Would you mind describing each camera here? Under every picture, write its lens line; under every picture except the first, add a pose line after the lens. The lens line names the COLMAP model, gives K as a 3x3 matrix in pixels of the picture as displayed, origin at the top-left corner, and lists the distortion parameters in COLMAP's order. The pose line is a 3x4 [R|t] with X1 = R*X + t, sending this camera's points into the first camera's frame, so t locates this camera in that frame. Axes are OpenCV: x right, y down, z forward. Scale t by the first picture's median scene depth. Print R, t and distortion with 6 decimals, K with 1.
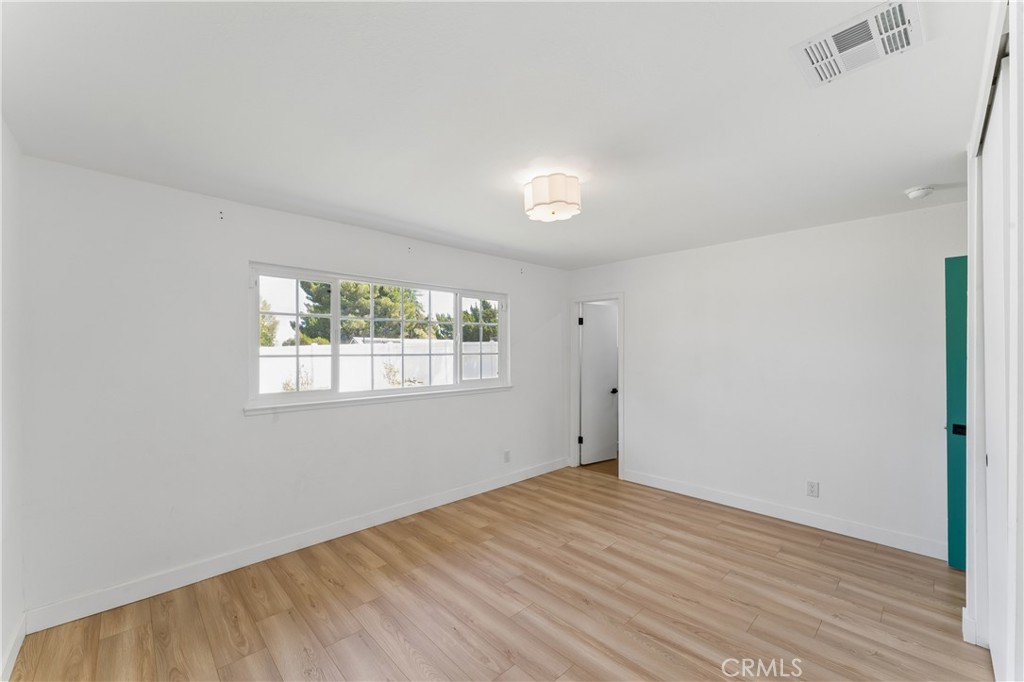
lens RADIAL K [[405.6, 0, 508.7], [0, 405.6, 347.2], [0, 0, 1]] dist [-0.001571, 0.000059]
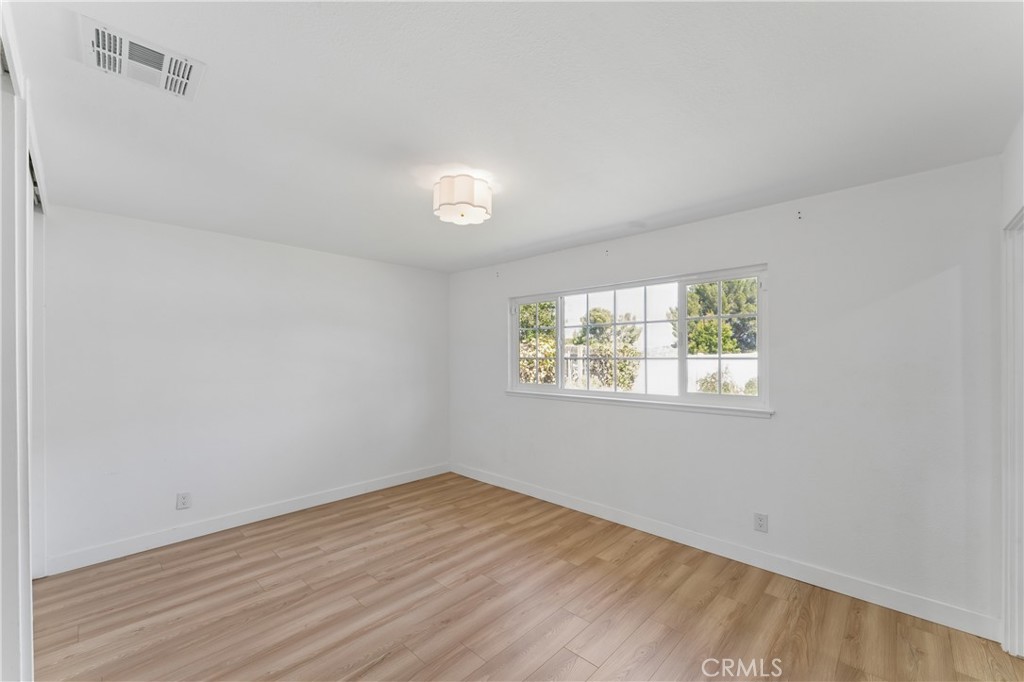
lens RADIAL K [[405.6, 0, 508.7], [0, 405.6, 347.2], [0, 0, 1]] dist [-0.001571, 0.000059]
pose [[0.055204, -0.020284, -0.998269, 0.863934], [0.009697, 0.999757, -0.019778, 0.011189], [0.998428, -0.008588, 0.055388, 0.828172]]
